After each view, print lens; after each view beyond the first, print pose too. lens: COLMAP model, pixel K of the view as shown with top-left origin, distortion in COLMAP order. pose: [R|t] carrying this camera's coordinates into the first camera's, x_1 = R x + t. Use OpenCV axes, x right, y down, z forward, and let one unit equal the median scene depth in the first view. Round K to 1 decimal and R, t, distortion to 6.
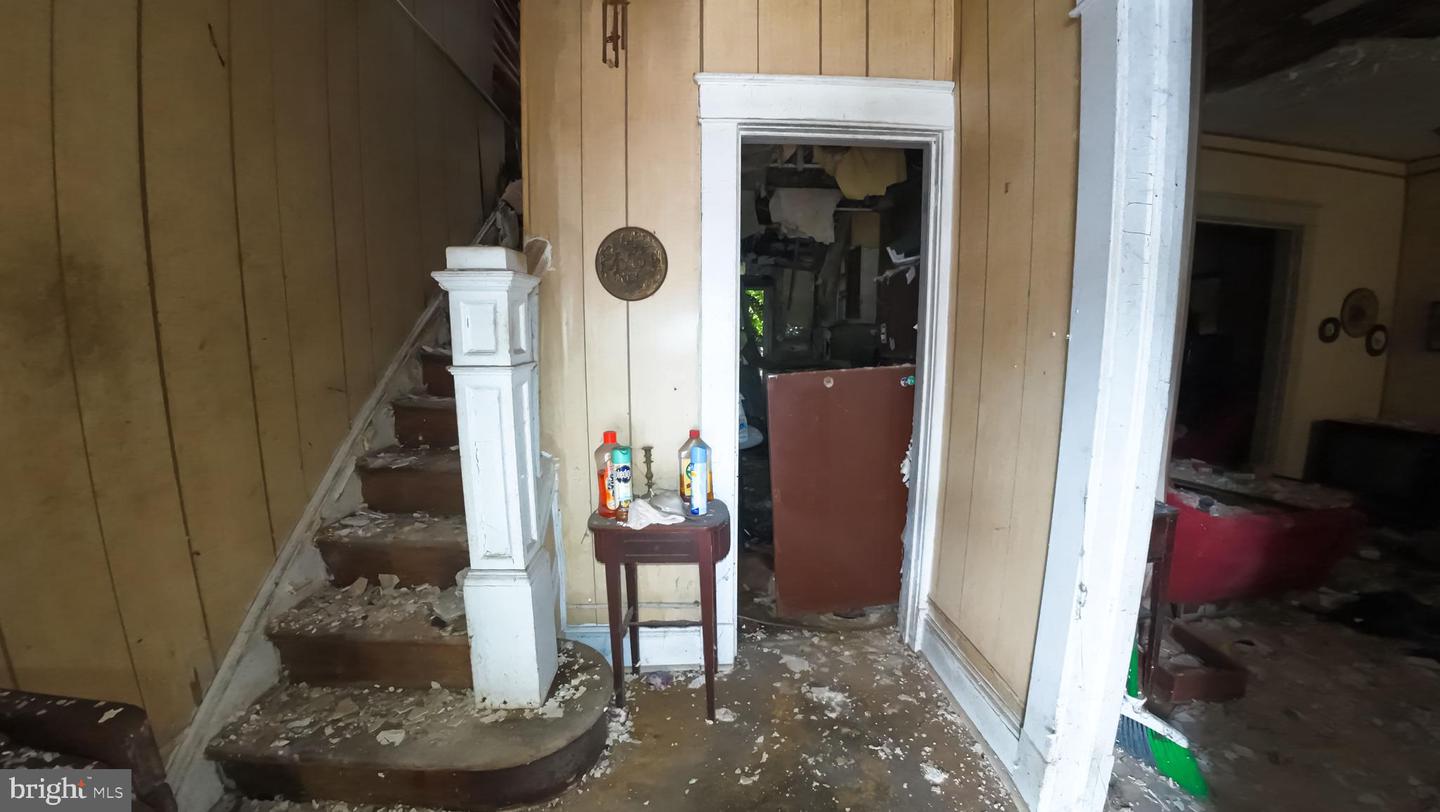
lens RADIAL K [[495.2, 0, 720.0], [0, 495.2, 406.0], [0, 0, 1]] dist [-0.077658, 0.007342]
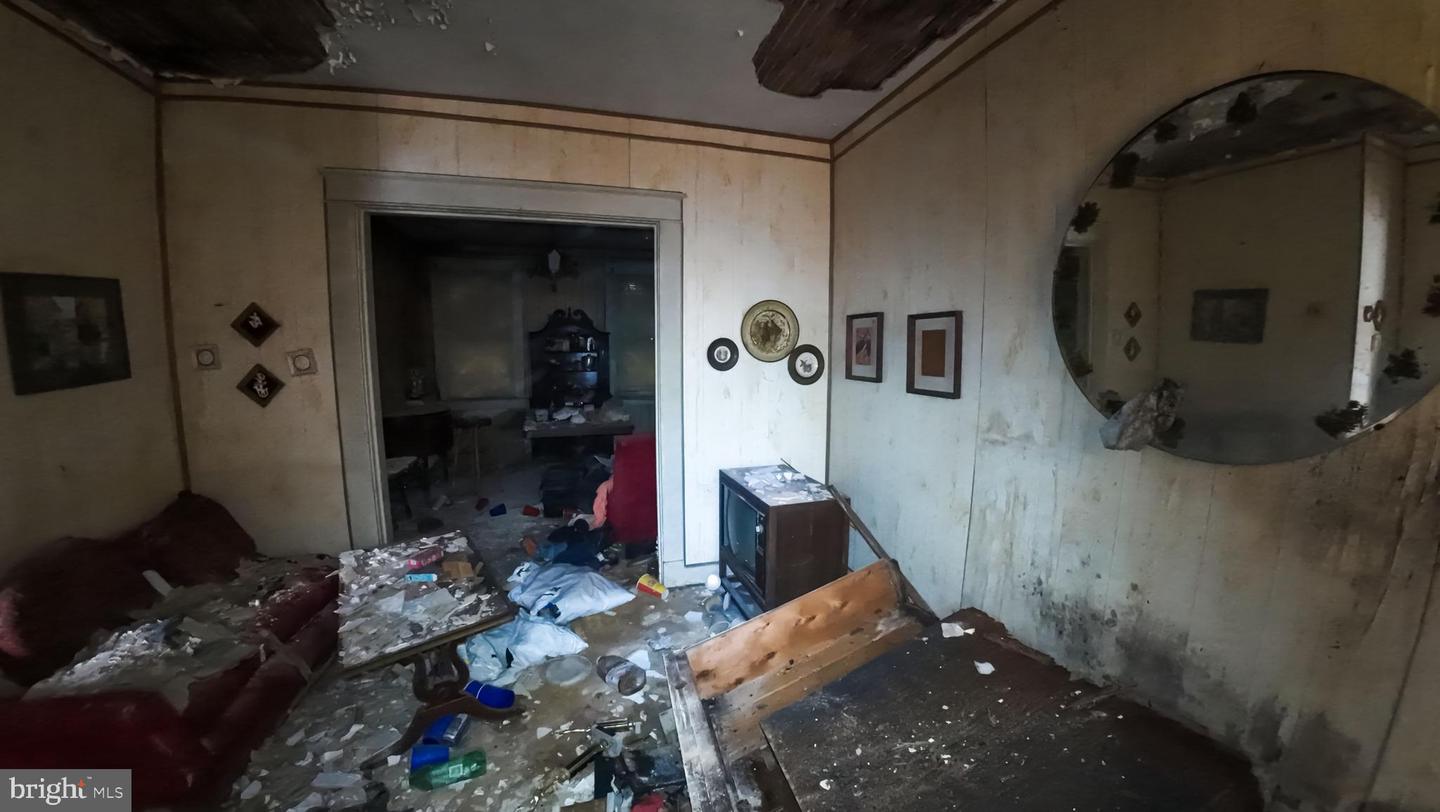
lens RADIAL K [[487.3, 0, 726.8], [0, 487.3, 405.7], [0, 0, 1]] dist [-0.072449, 0.006834]
pose [[0.973657, -0.026270, 0.226499, 1.793172], [0.030008, 0.999464, -0.013076, -0.107129], [-0.226034, 0.019528, 0.973924, 0.213925]]
